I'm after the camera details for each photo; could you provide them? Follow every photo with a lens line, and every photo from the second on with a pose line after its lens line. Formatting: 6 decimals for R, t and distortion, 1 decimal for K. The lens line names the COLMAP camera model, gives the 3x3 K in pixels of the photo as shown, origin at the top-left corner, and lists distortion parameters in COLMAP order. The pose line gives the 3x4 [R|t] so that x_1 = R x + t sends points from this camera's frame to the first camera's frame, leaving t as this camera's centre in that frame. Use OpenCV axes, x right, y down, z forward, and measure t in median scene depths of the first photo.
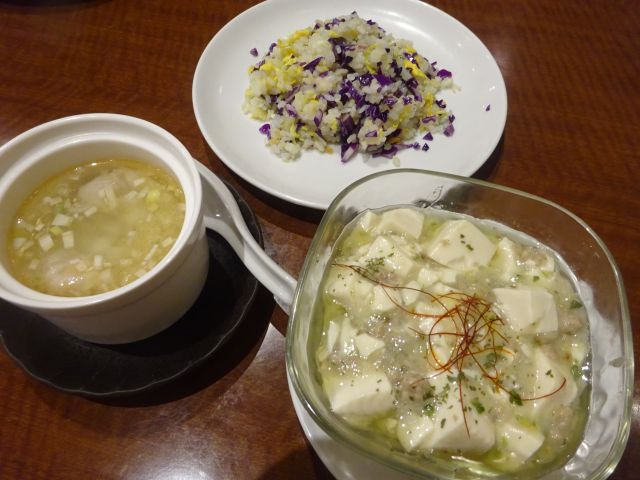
lens RADIAL K [[451.2, 0, 320.0], [0, 451.2, 240.0], [0, 0, 1]] dist [-0.001953, 0.000779]
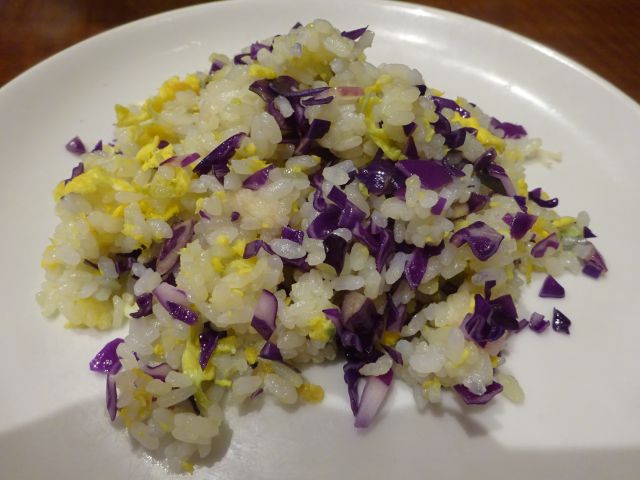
lens RADIAL K [[451.2, 0, 320.0], [0, 451.2, 240.0], [0, 0, 1]] dist [-0.001953, 0.000779]
pose [[0.972639, -0.176798, 0.150718, -0.003996], [0.196837, 0.971727, -0.130391, -0.269047], [-0.123404, 0.156491, 0.979940, 0.666067]]
